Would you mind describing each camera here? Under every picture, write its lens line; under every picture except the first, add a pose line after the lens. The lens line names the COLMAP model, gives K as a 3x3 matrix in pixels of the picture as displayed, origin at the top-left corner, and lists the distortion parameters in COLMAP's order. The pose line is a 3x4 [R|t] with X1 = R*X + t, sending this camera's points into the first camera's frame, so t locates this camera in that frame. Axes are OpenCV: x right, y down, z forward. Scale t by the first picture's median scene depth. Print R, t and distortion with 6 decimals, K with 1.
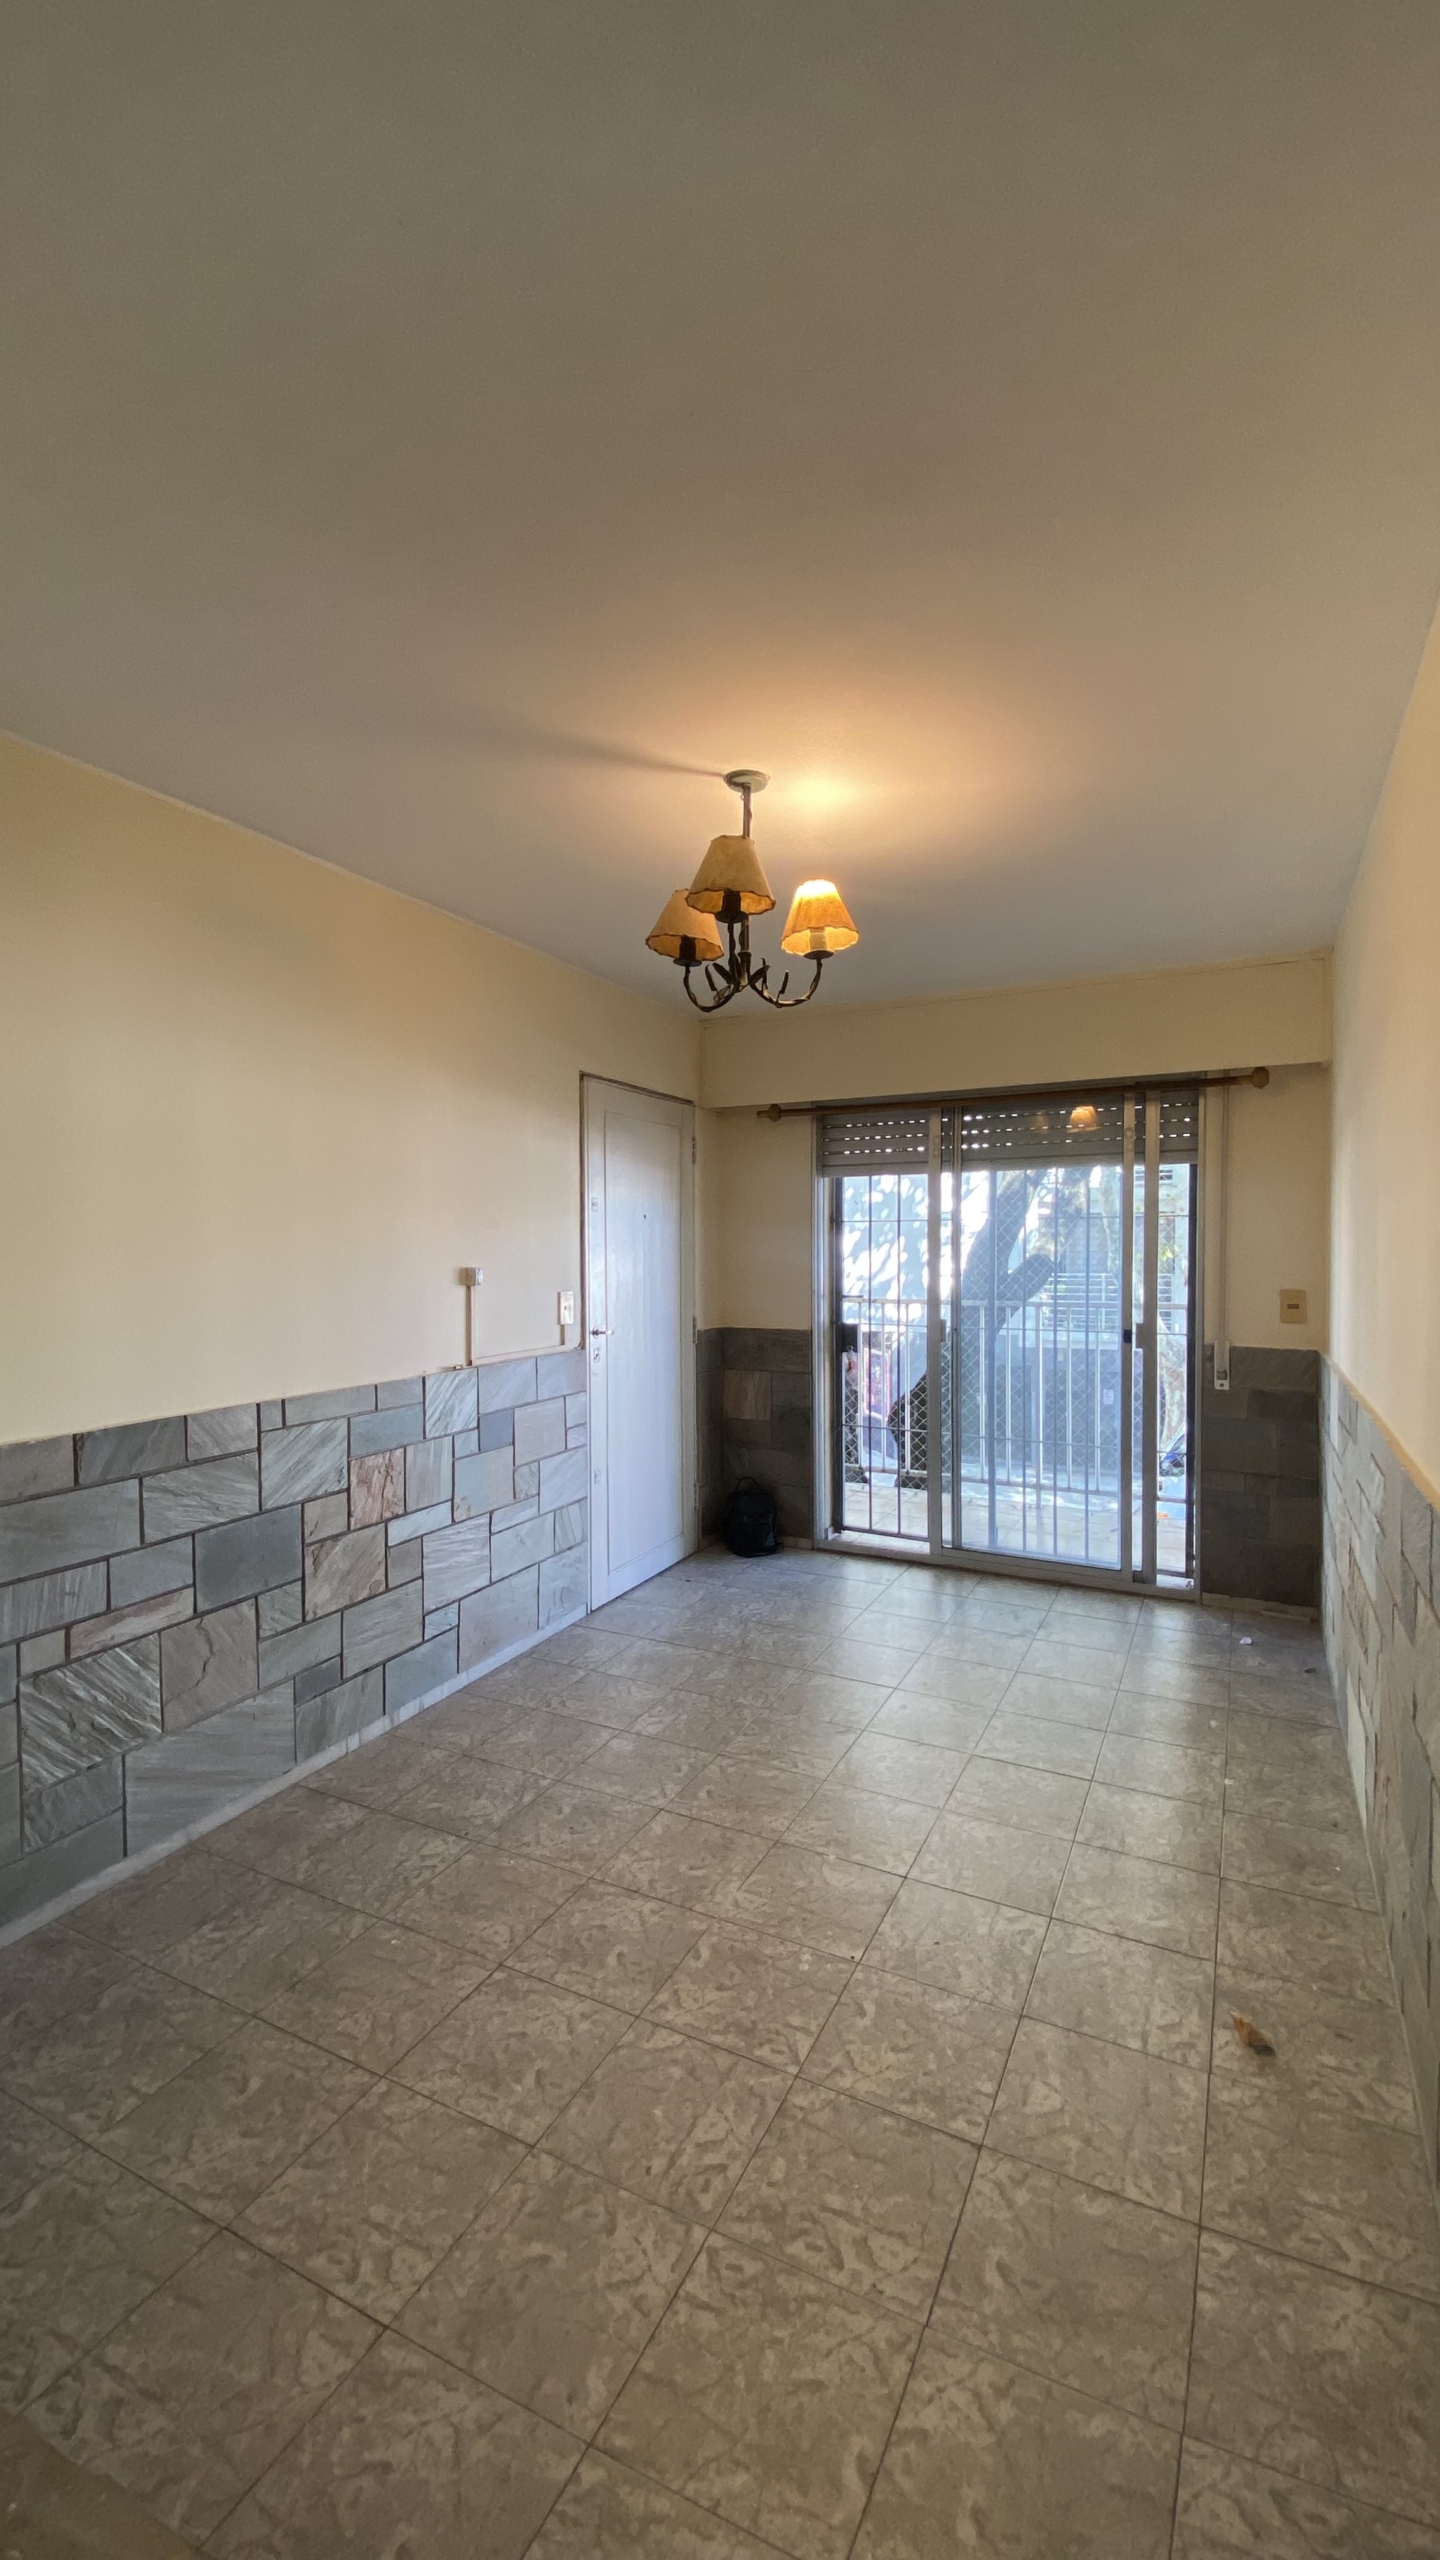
lens RADIAL K [[1034.6, 0, 724.2], [0, 1034.6, 1277.9], [0, 0, 1]] dist [0.023313, -0.020702]
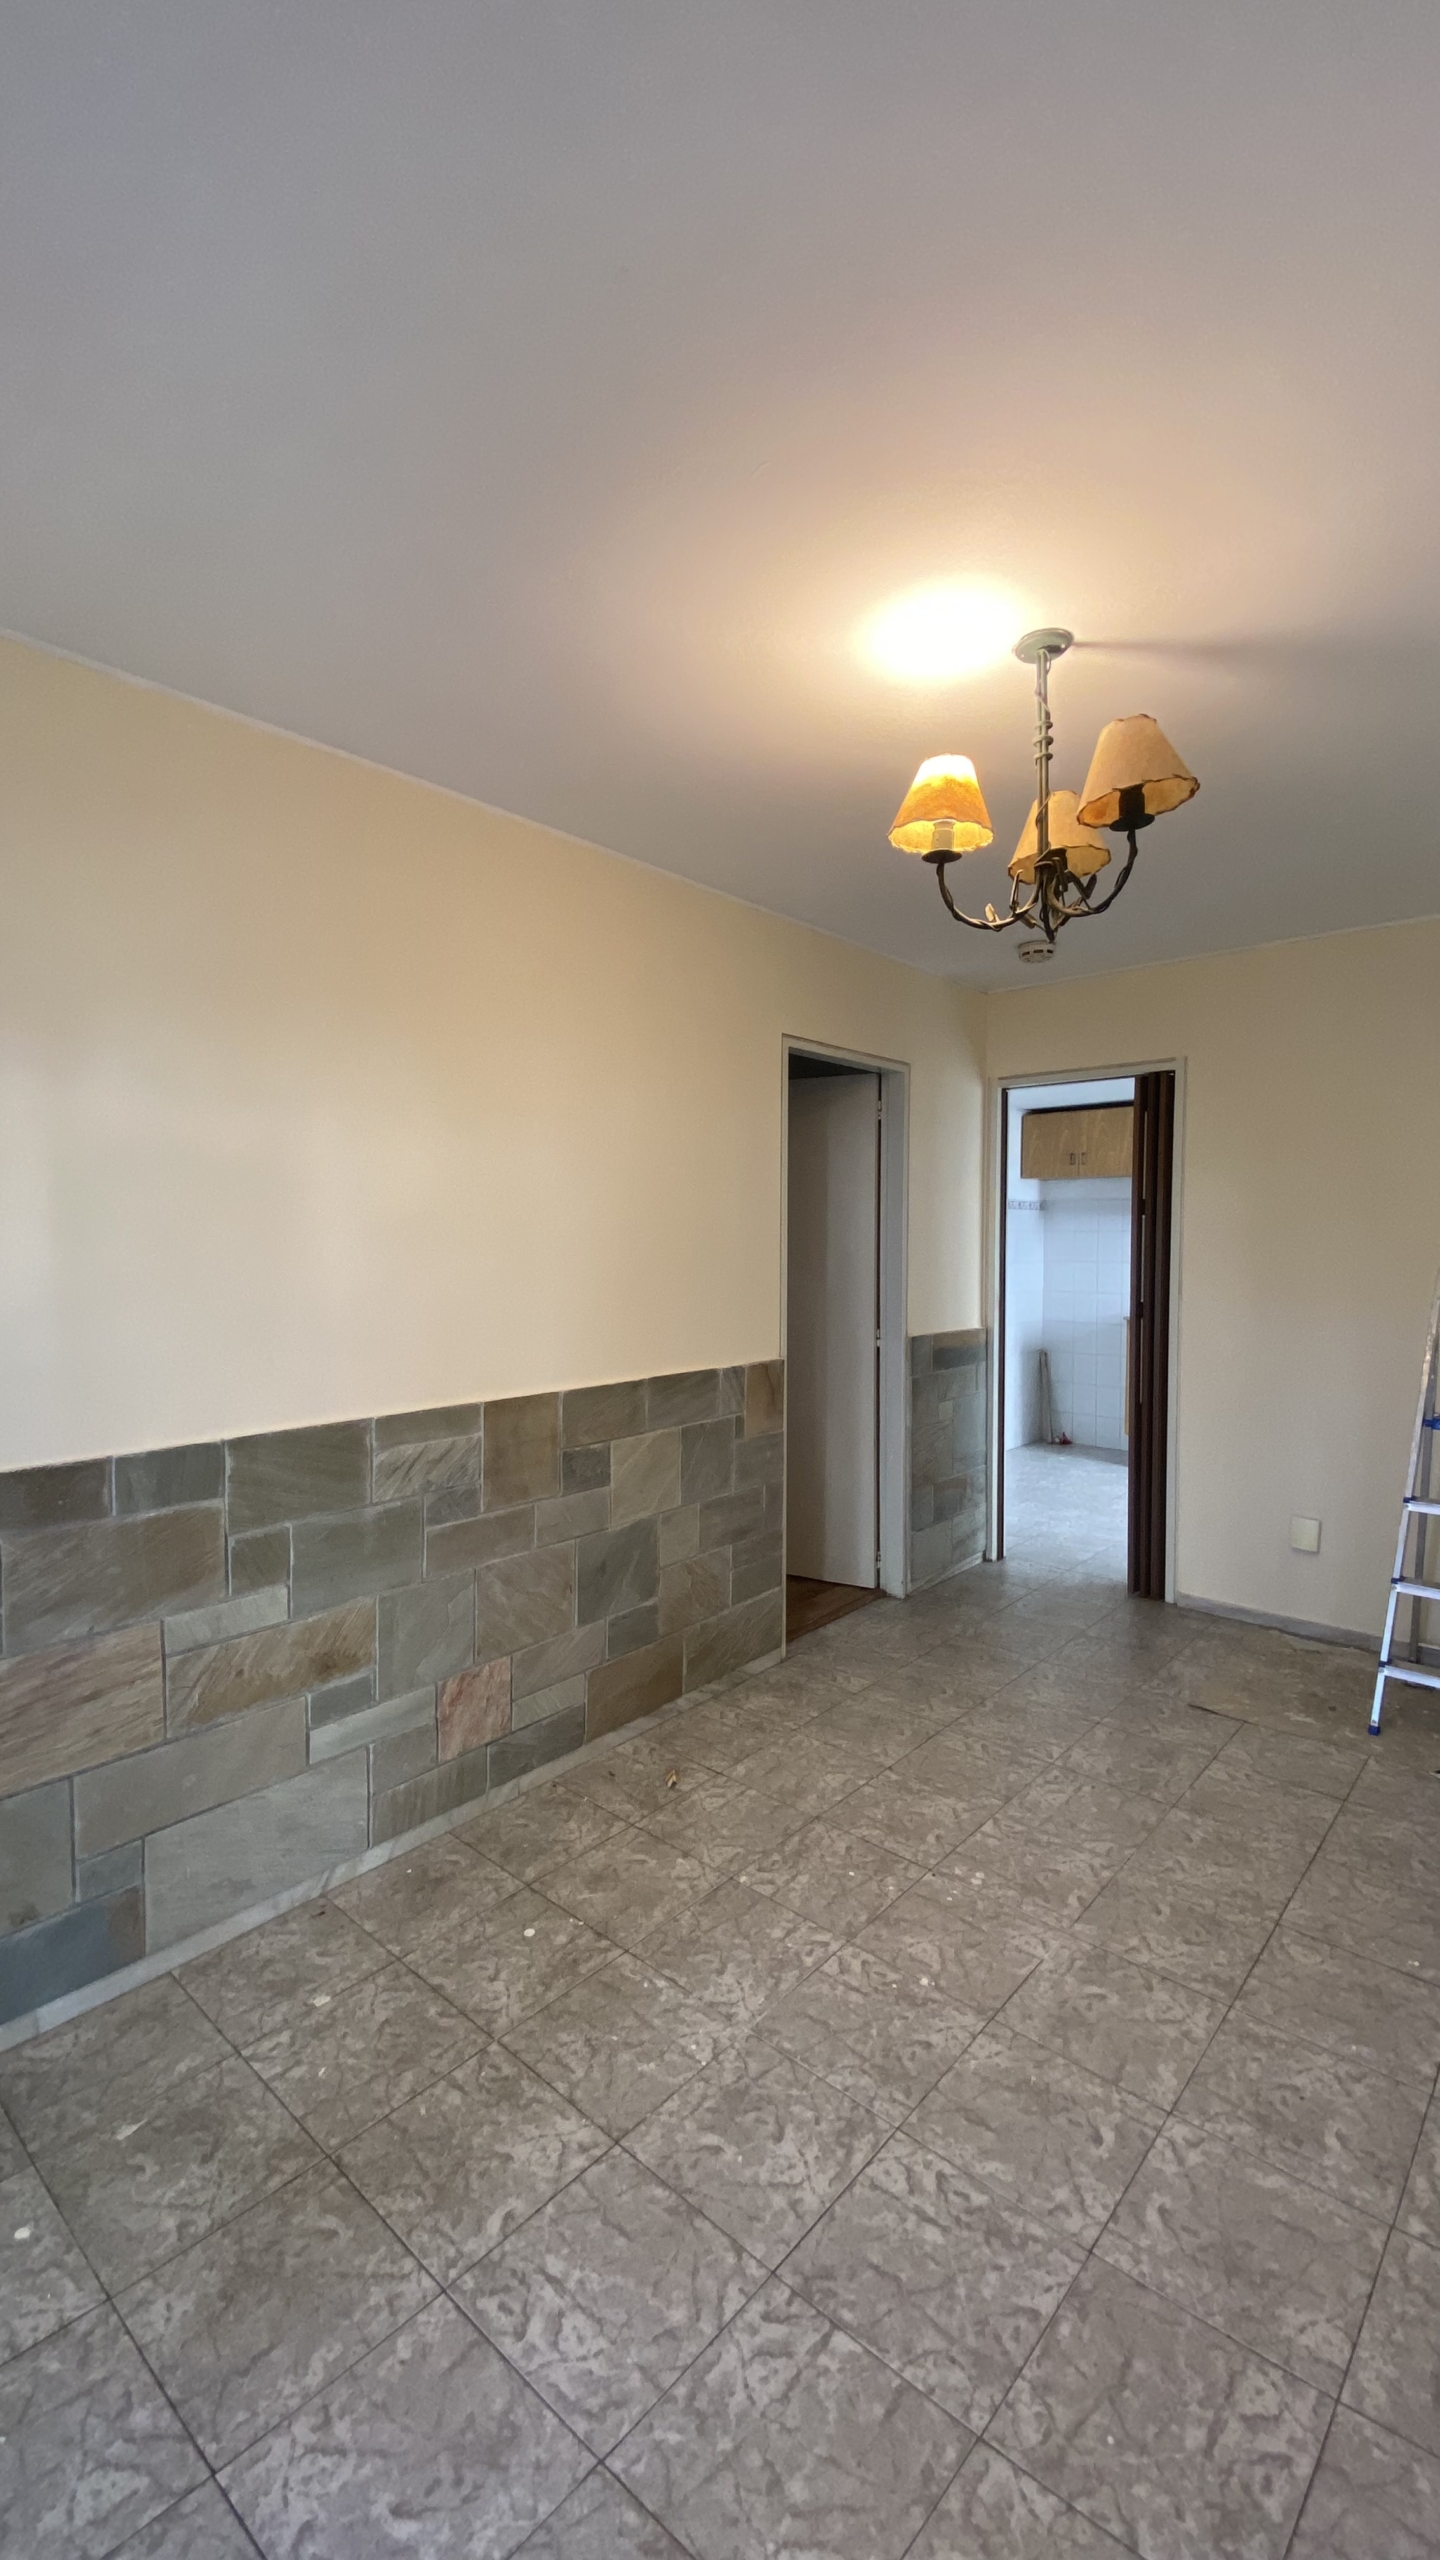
lens RADIAL K [[1036.5, 0, 720.0], [0, 1036.5, 1280.0], [0, 0, 1]] dist [0.013022, -0.016221]
pose [[-0.964291, -0.003990, 0.264813, 0.047510], [0.015198, 0.997405, 0.070368, -0.061563], [-0.264407, 0.071880, -0.961729, 1.932838]]
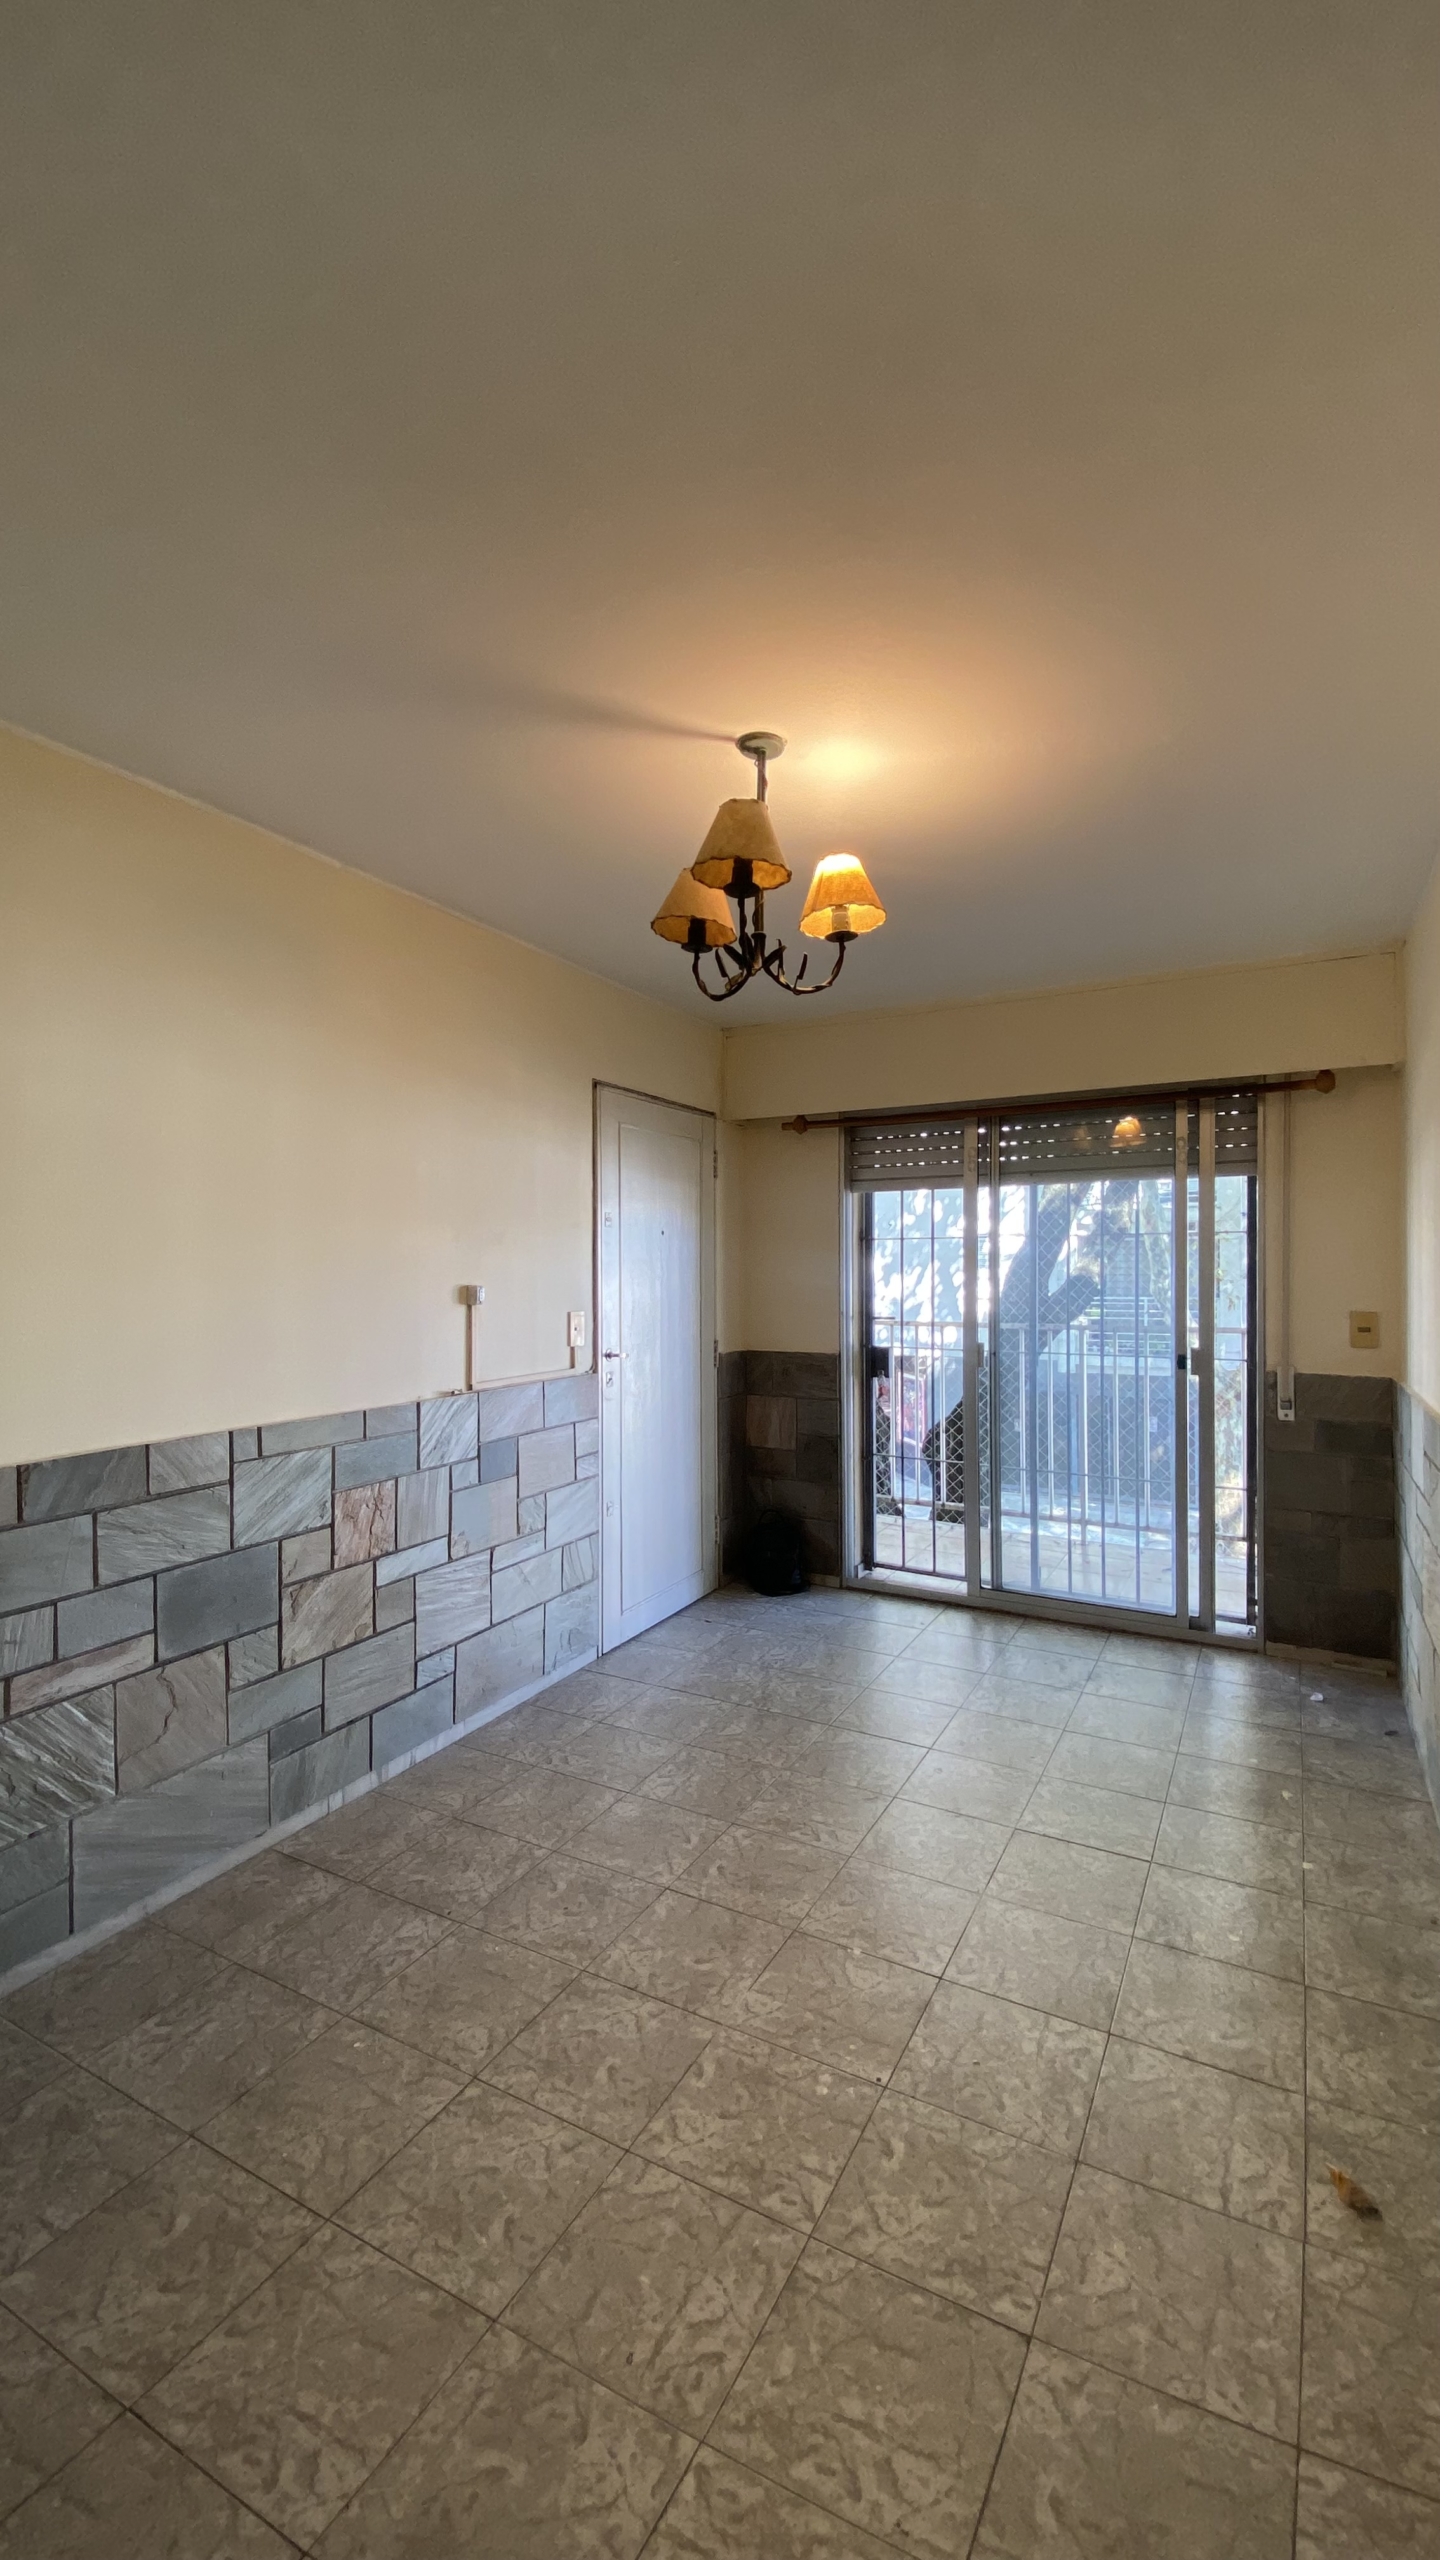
lens RADIAL K [[1034.6, 0, 724.2], [0, 1034.6, 1277.9], [0, 0, 1]] dist [0.023313, -0.020702]
pose [[0.999450, 0.001378, -0.033134, 0.020845], [-0.002135, 0.999737, -0.022834, 0.006325], [0.033094, 0.022892, 0.999190, 0.107737]]
